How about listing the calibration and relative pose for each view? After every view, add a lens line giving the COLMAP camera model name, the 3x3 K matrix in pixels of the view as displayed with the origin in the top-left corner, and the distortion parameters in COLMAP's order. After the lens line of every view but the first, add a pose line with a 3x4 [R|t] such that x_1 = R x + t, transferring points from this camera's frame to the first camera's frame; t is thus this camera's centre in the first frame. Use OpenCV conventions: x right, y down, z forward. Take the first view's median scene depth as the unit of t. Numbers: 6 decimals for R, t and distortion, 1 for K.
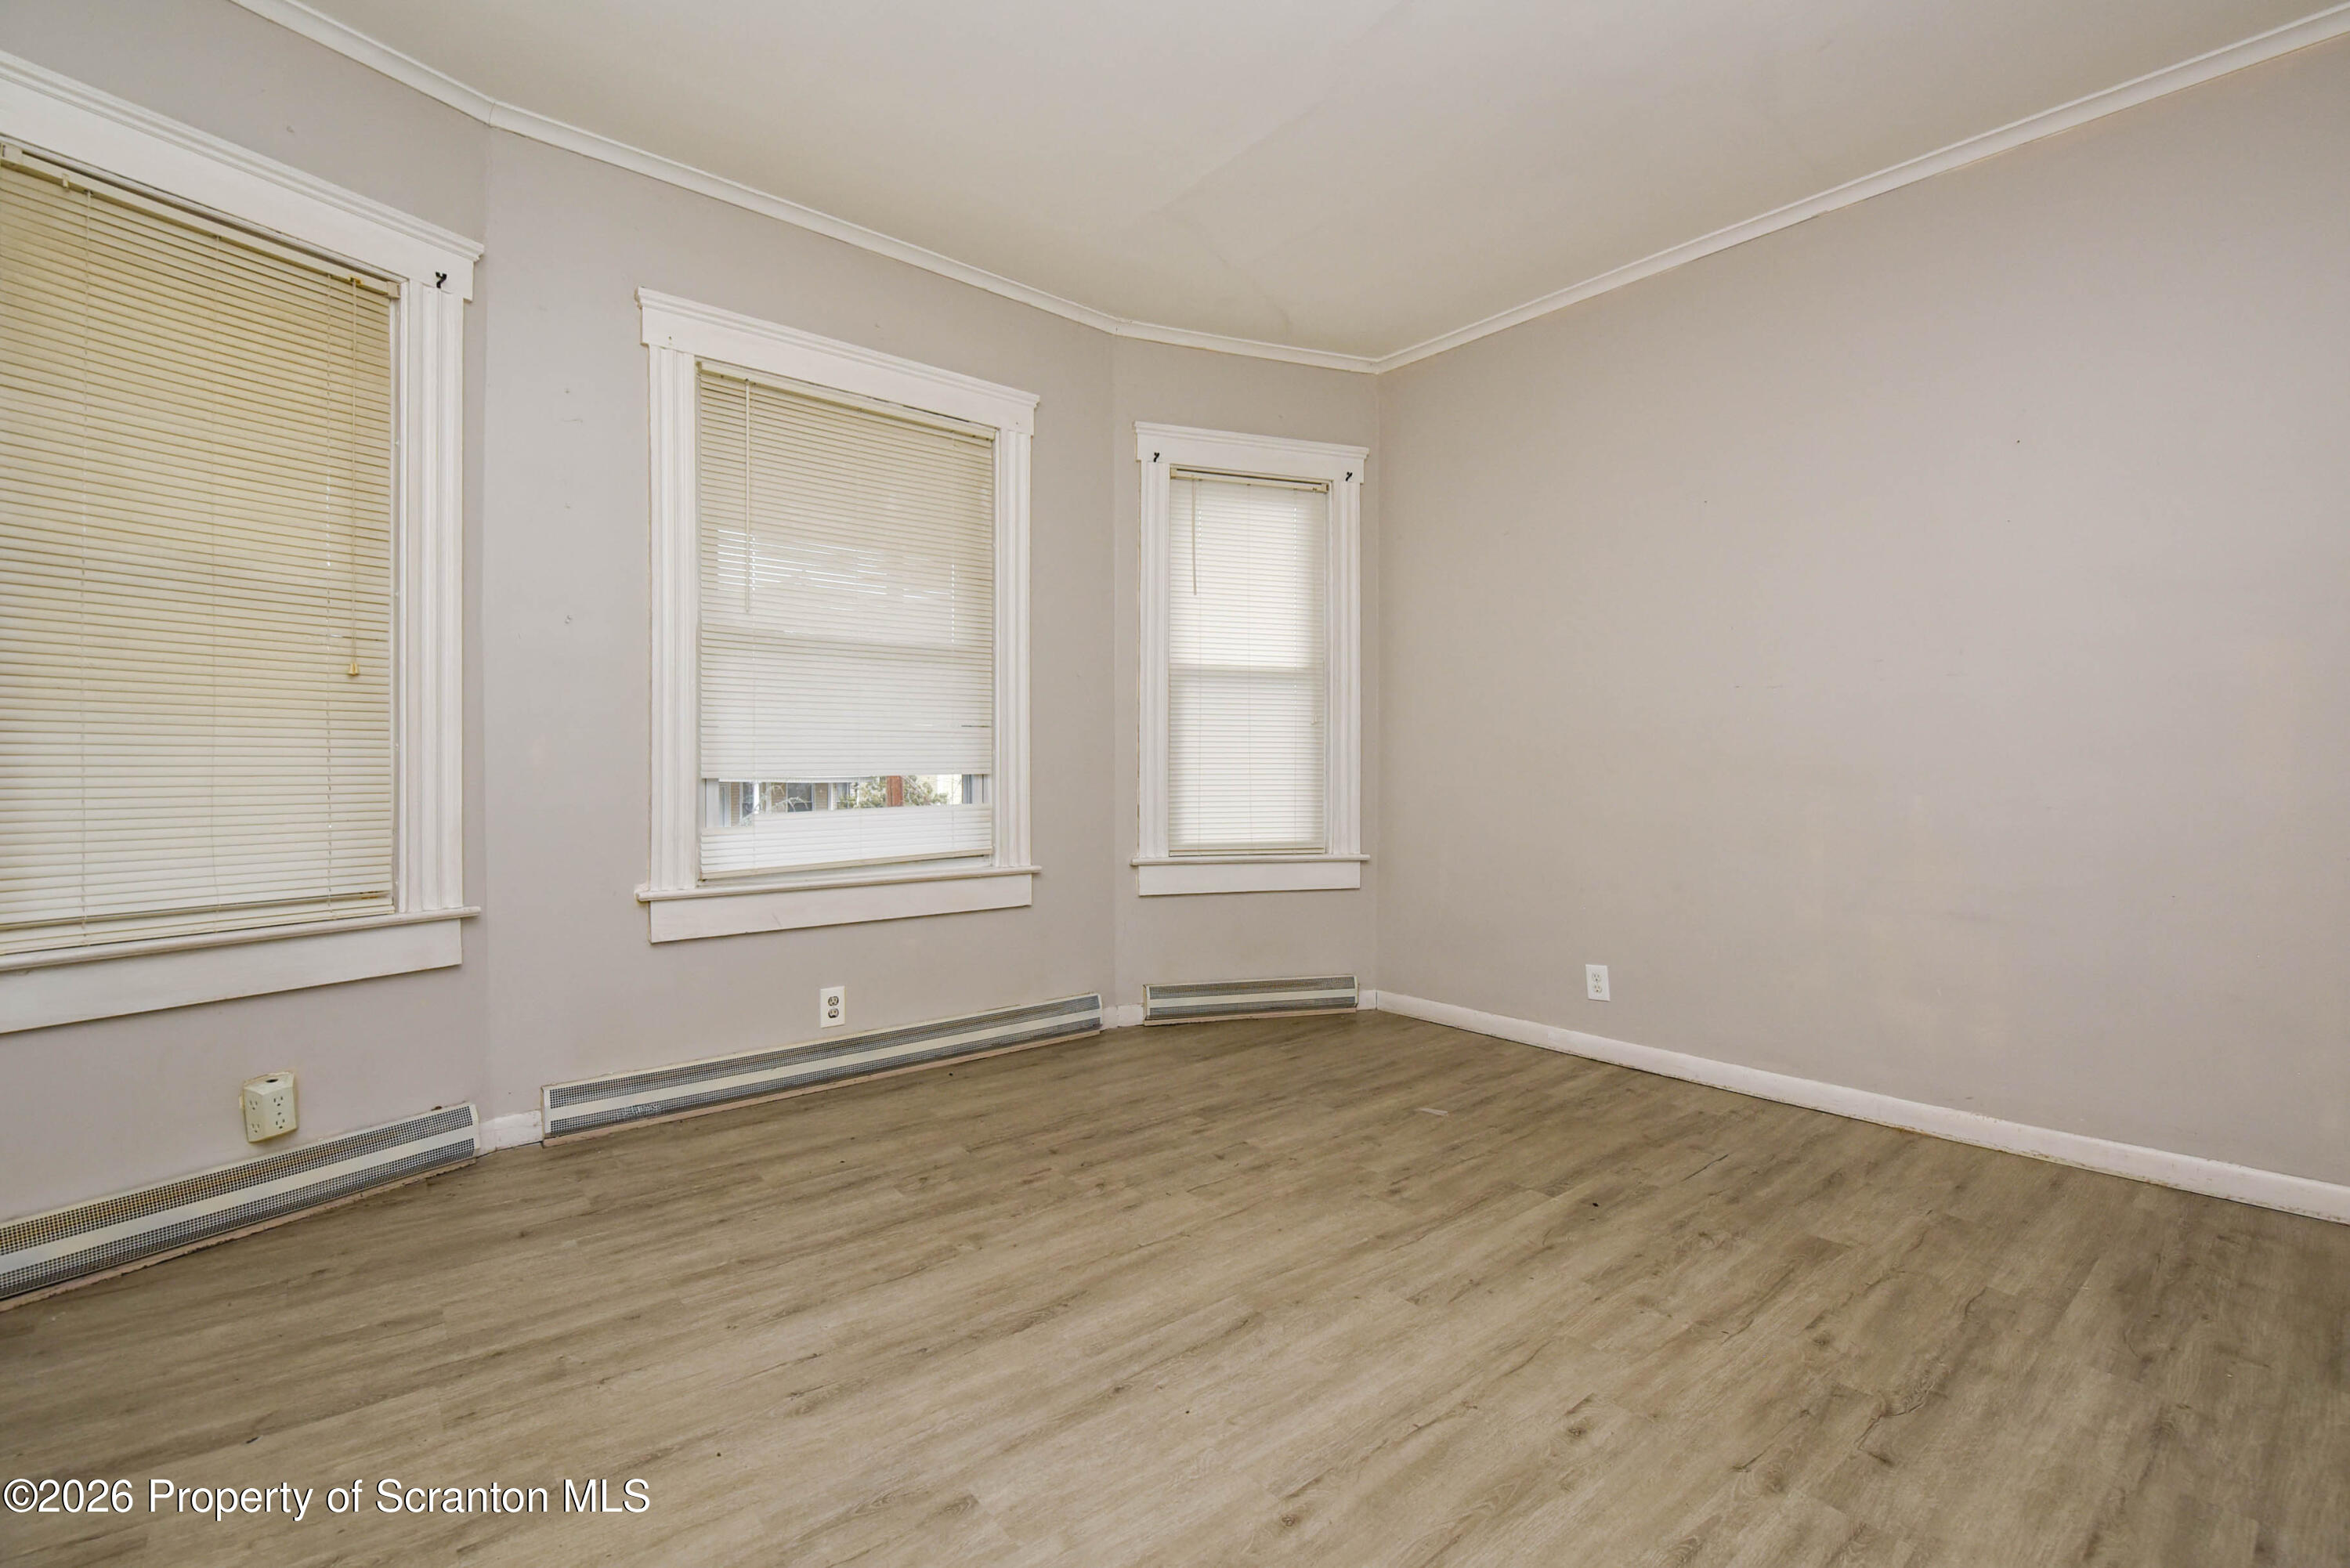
lens RADIAL K [[1013.0, 0, 1178.7], [0, 1013.0, 780.8], [0, 0, 1]] dist [-0.004142, -0.007558]
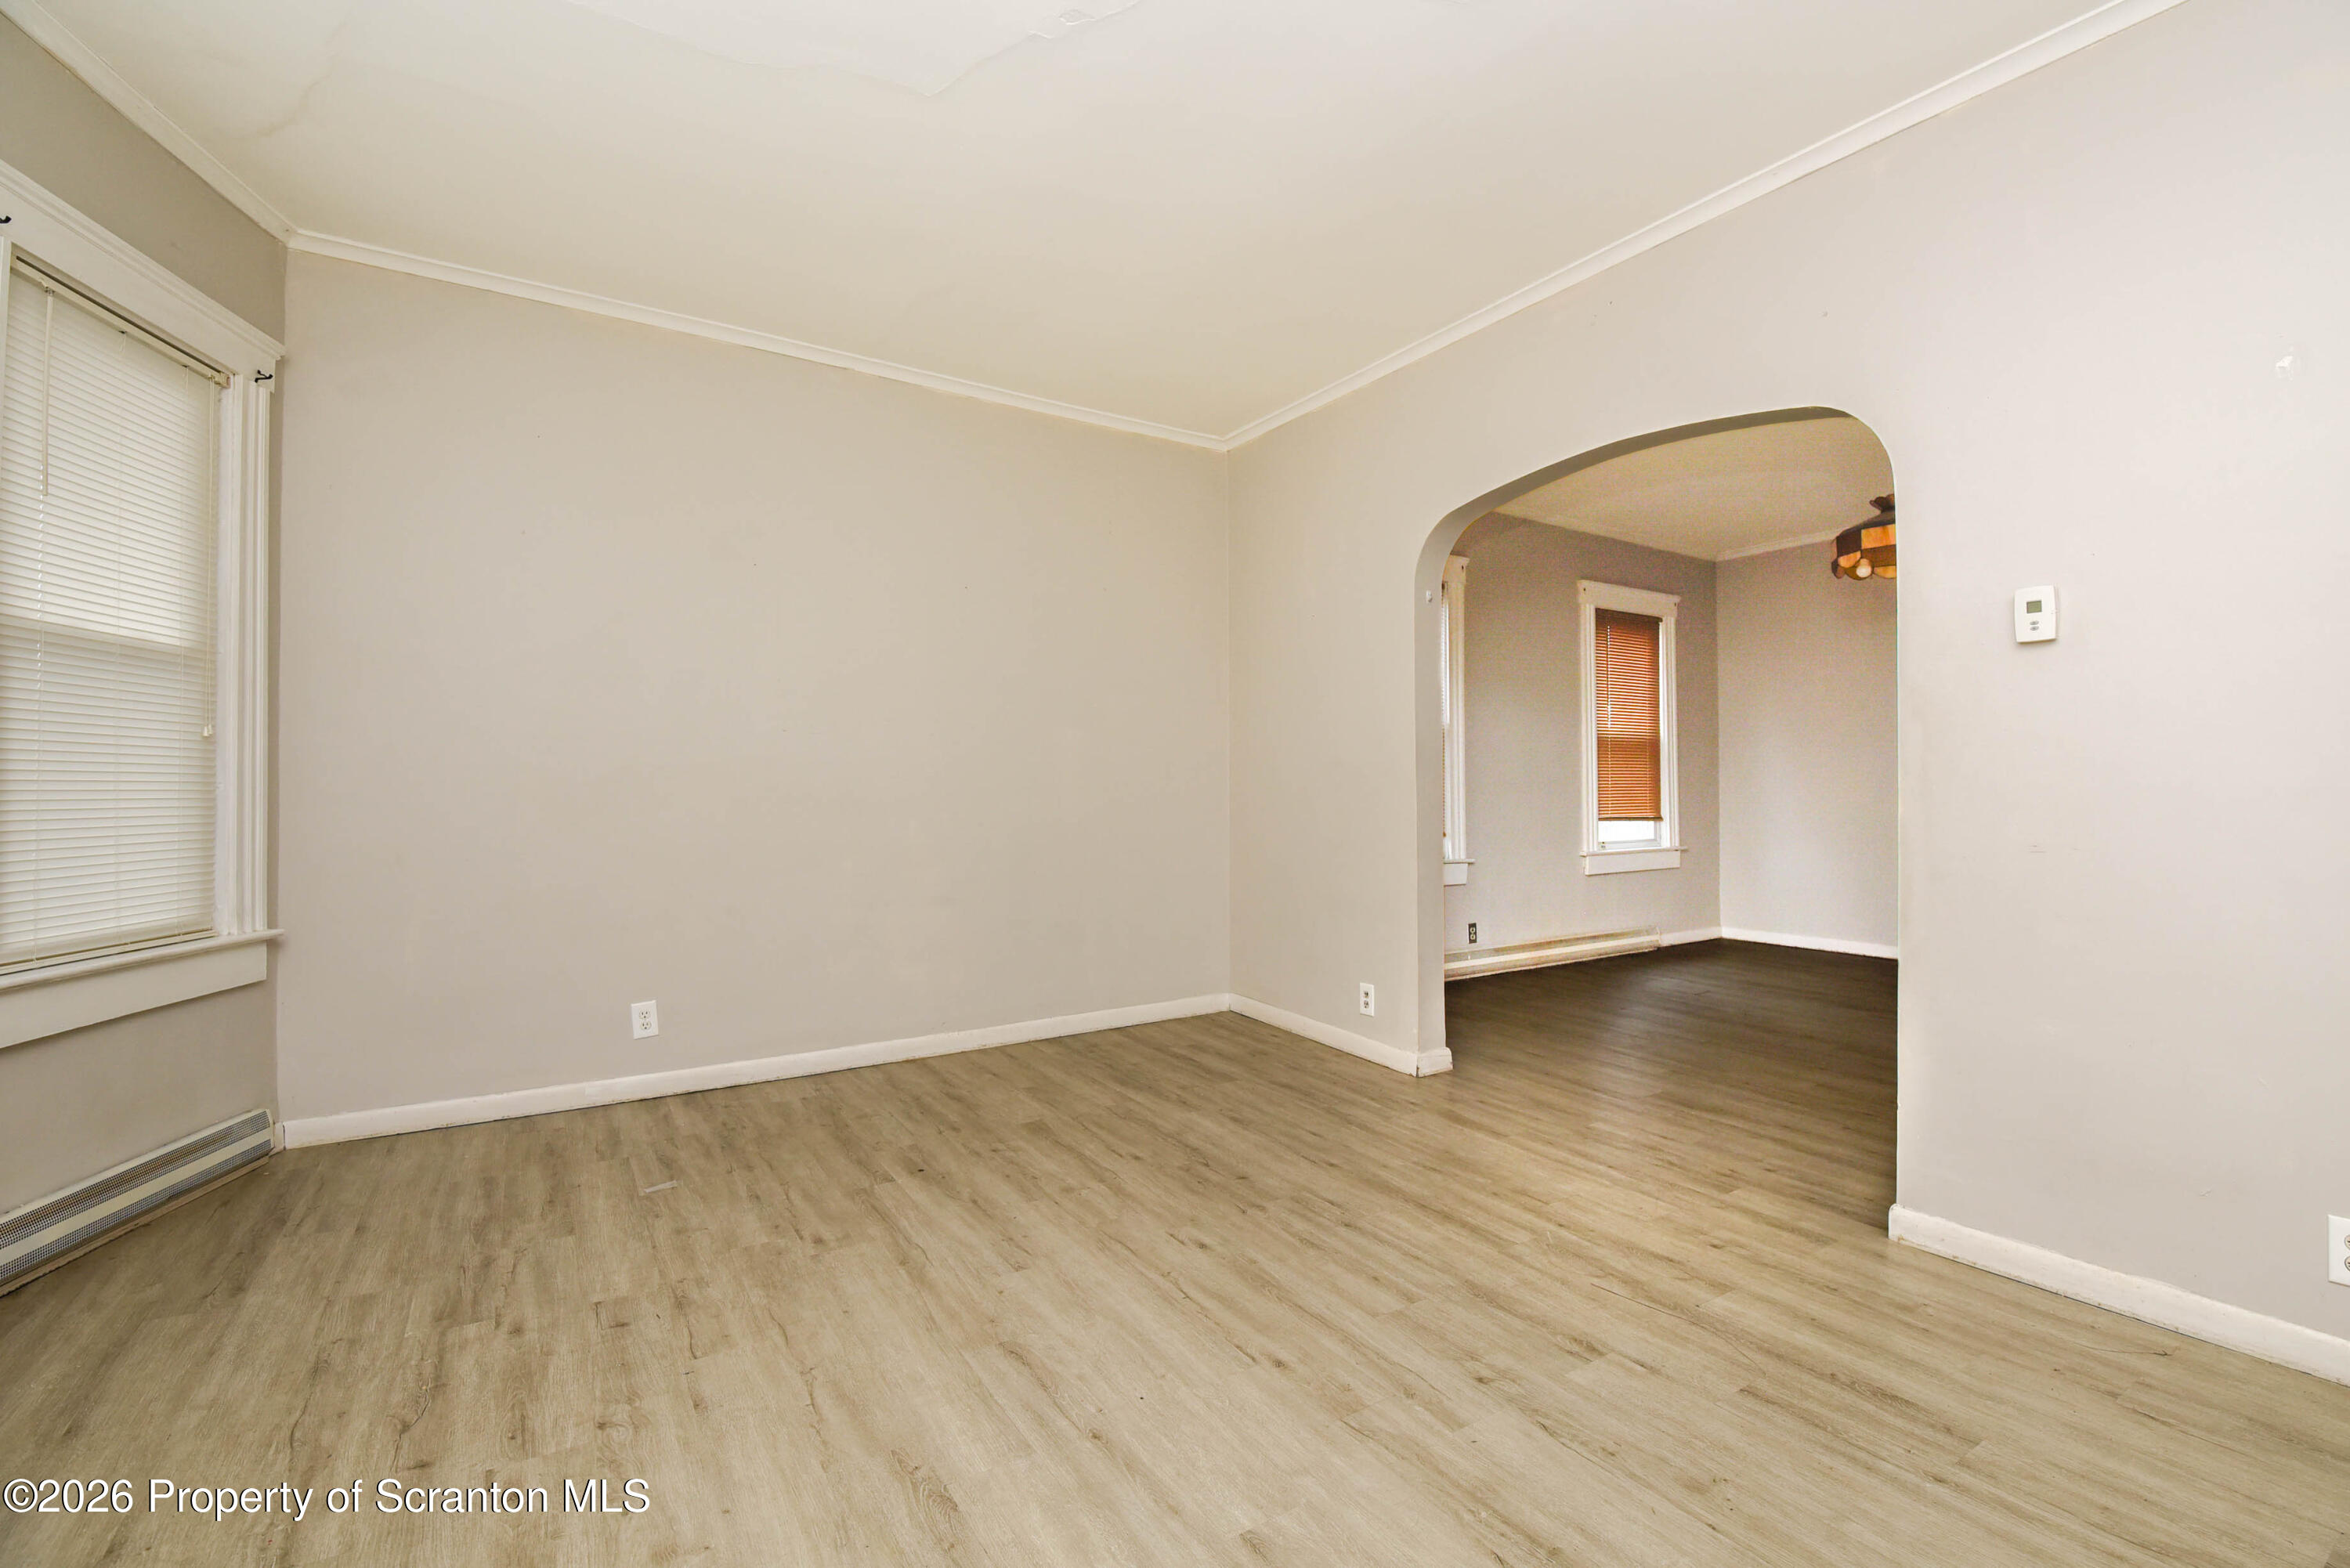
lens RADIAL K [[1013.0, 0, 1149.3], [0, 1013.0, 782.4], [0, 0, 1]] dist [-0.004142, -0.007558]
pose [[0.144380, 0.005477, 0.989507, -0.587270], [0.014831, 0.999860, -0.007698, -0.019077], [-0.989411, 0.015787, 0.144278, 0.447514]]
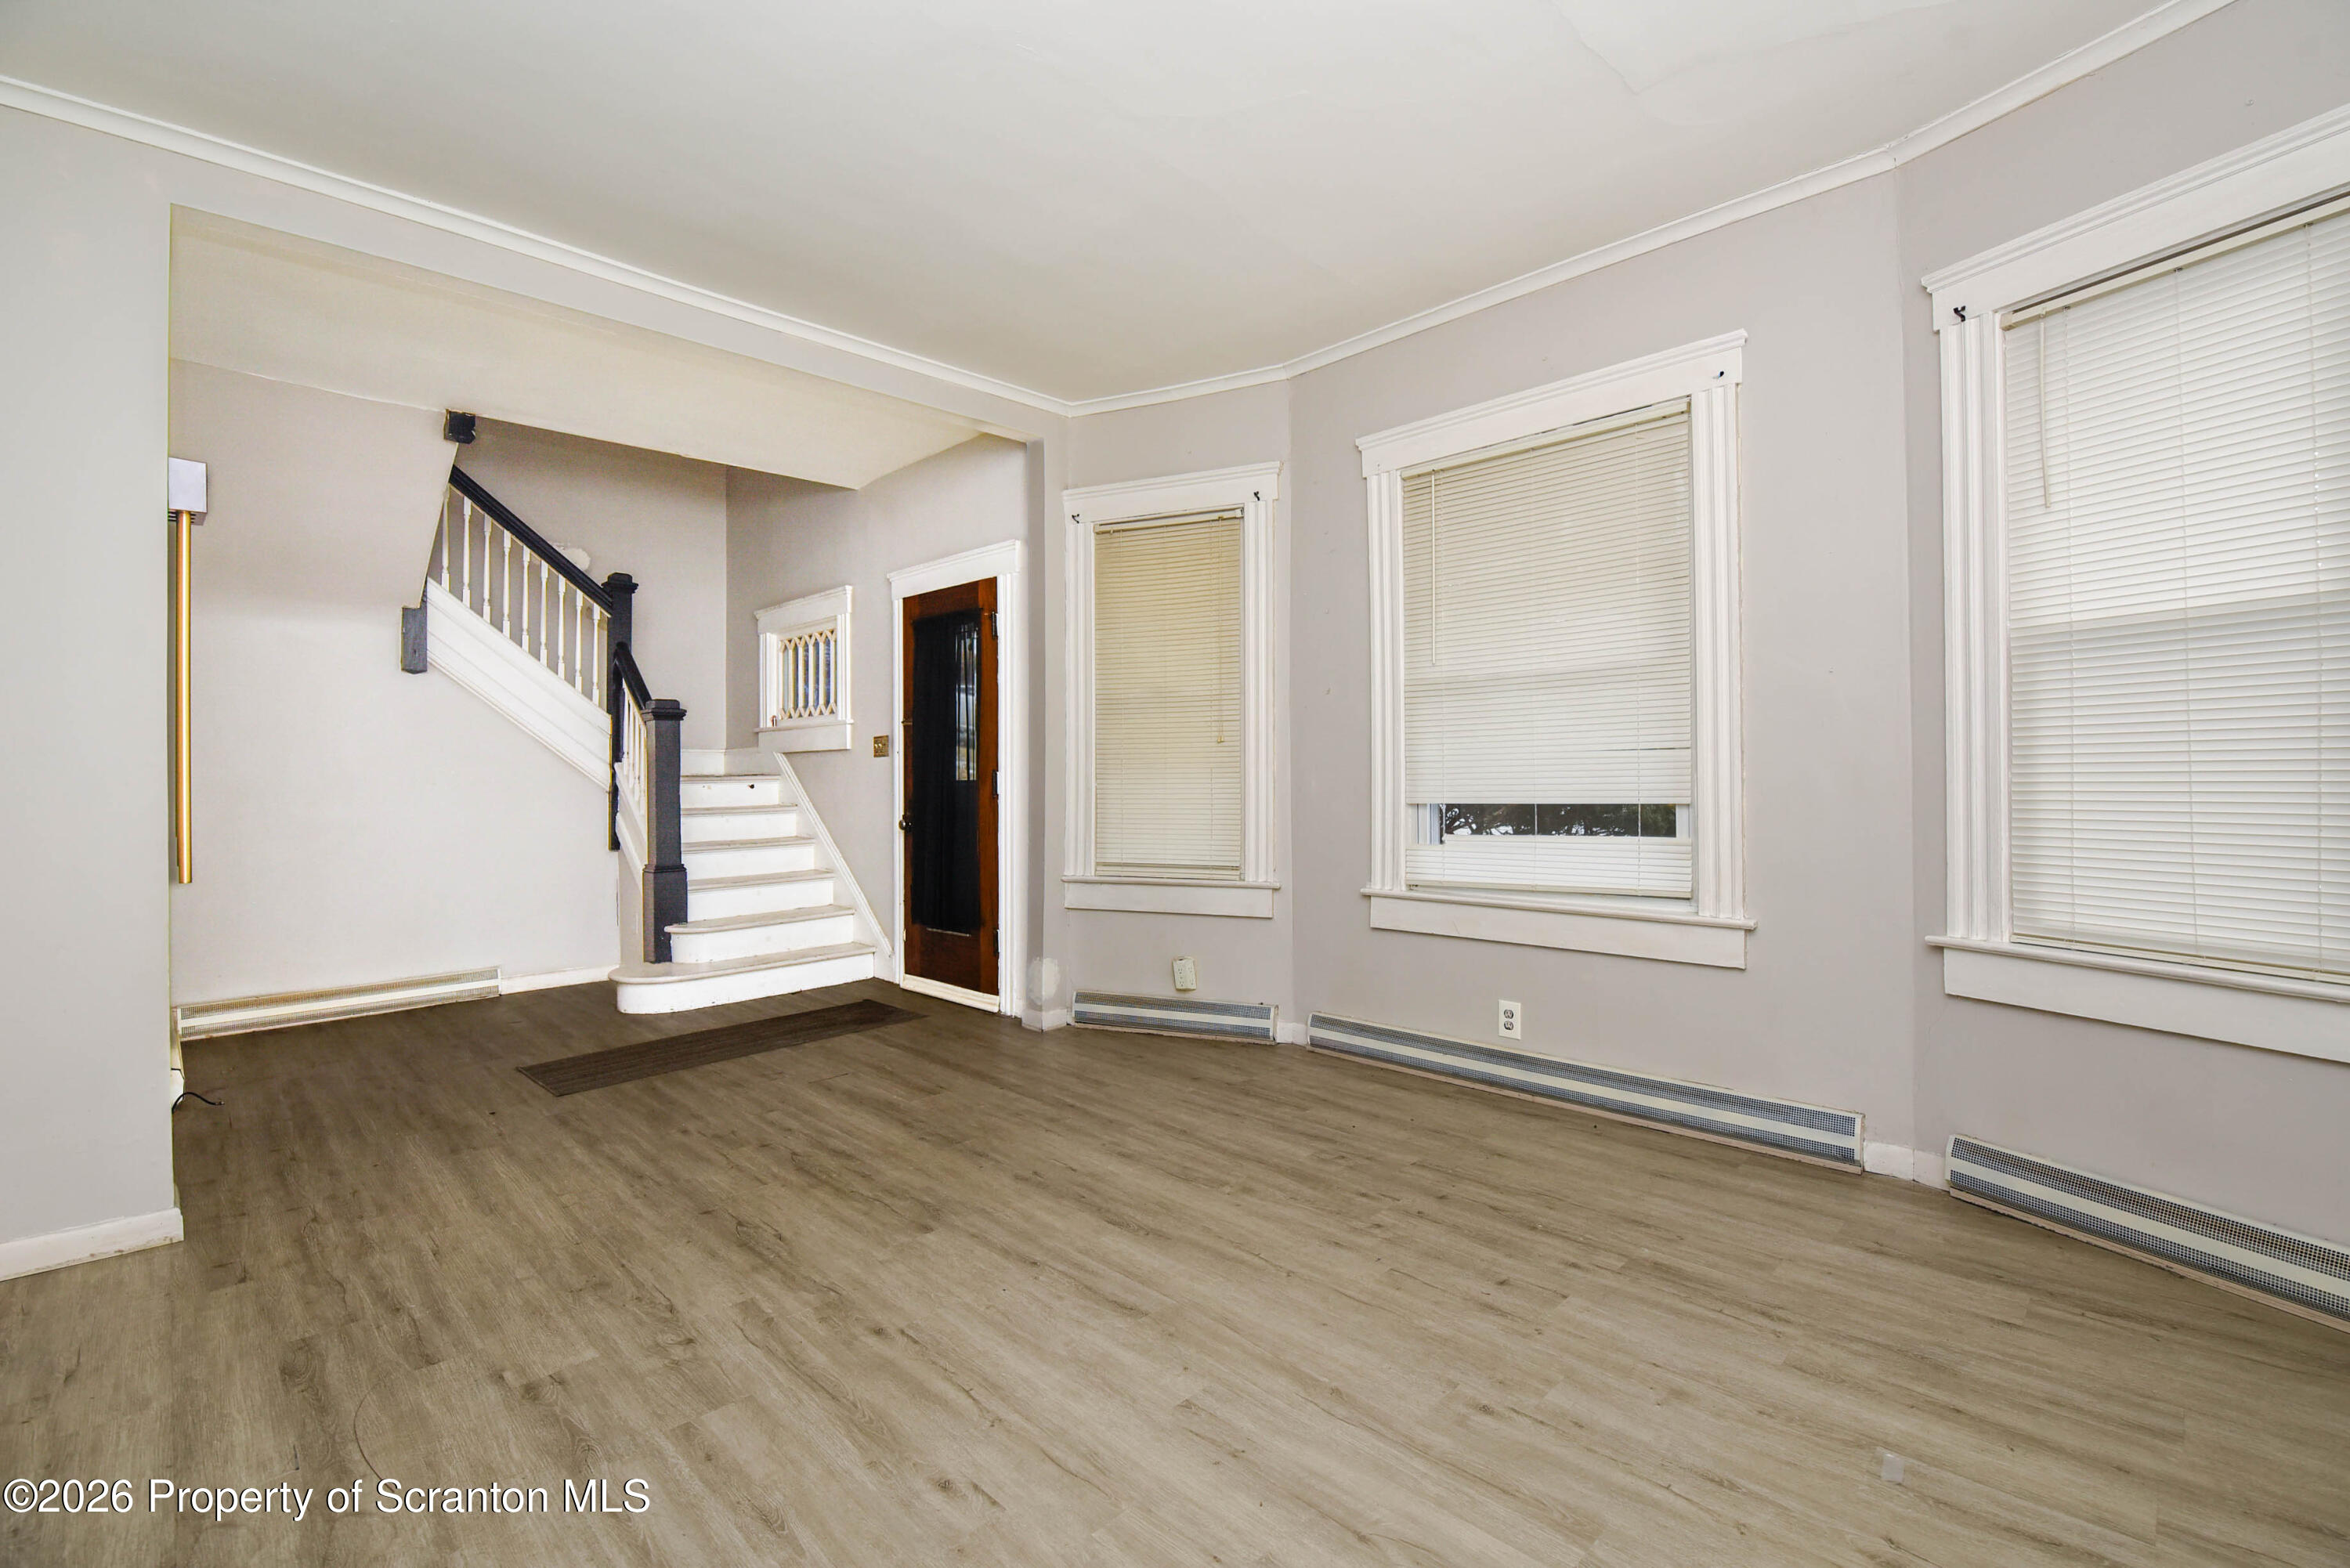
lens RADIAL K [[1013.0, 0, 1182.1], [0, 1013.0, 780.5], [0, 0, 1]] dist [-0.004142, -0.007558]
pose [[0.107738, -0.001077, -0.994179, 0.743880], [-0.005722, 0.999982, -0.001703, -0.026808], [0.994163, 0.005872, 0.107729, 0.590563]]
